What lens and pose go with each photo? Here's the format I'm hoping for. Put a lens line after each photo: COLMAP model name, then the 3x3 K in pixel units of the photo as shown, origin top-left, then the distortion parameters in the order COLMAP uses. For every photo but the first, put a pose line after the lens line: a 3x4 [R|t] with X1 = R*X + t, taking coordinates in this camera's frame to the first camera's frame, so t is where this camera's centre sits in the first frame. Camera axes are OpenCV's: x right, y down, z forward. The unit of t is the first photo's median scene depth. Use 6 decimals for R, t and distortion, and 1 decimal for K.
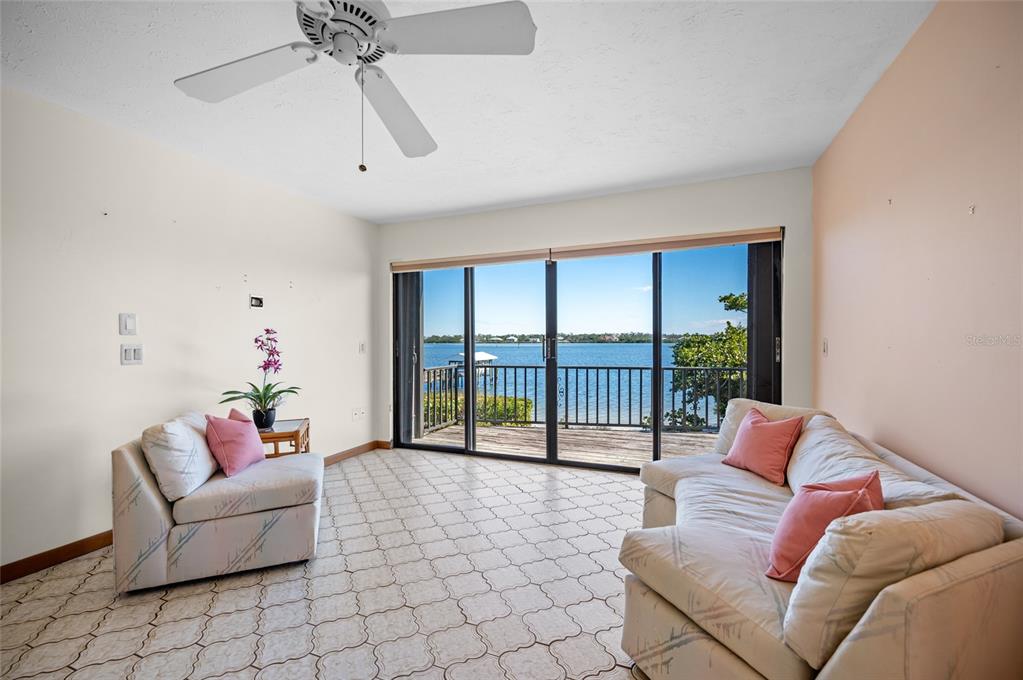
lens RADIAL K [[428.0, 0, 505.2], [0, 428.0, 339.0], [0, 0, 1]] dist [0.000201, -0.000085]
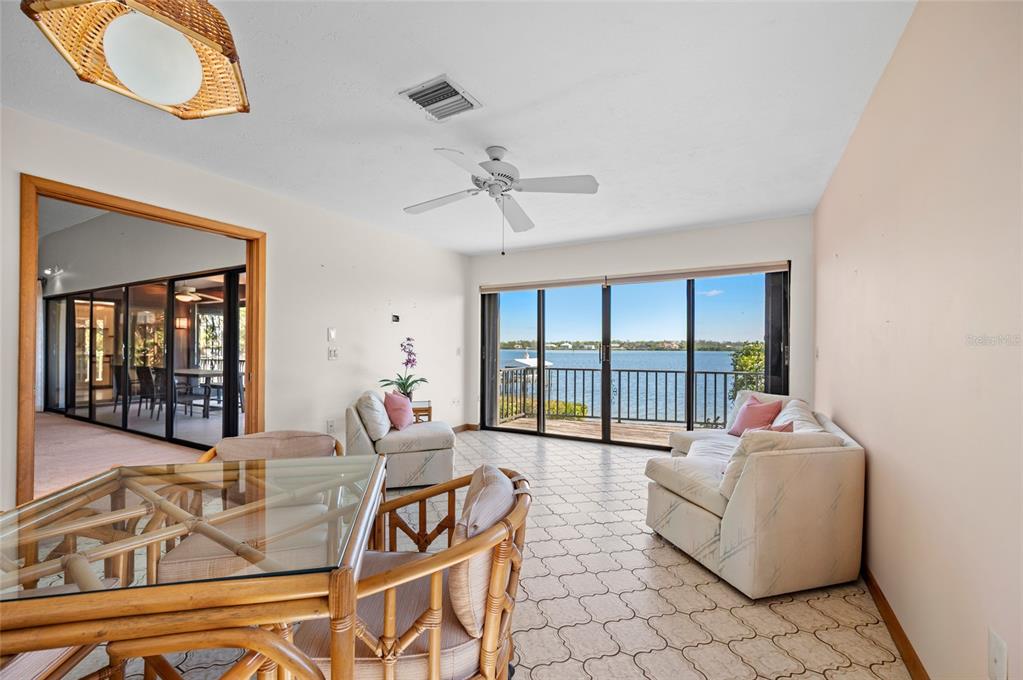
lens RADIAL K [[433.1, 0, 507.0], [0, 433.1, 342.9], [0, 0, 1]] dist [-0.000825, -0.000399]
pose [[0.992874, 0.007063, -0.118962, -0.032787], [-0.007775, 0.999955, -0.005526, 0.000107], [0.118917, 0.006412, 0.992883, -0.319624]]
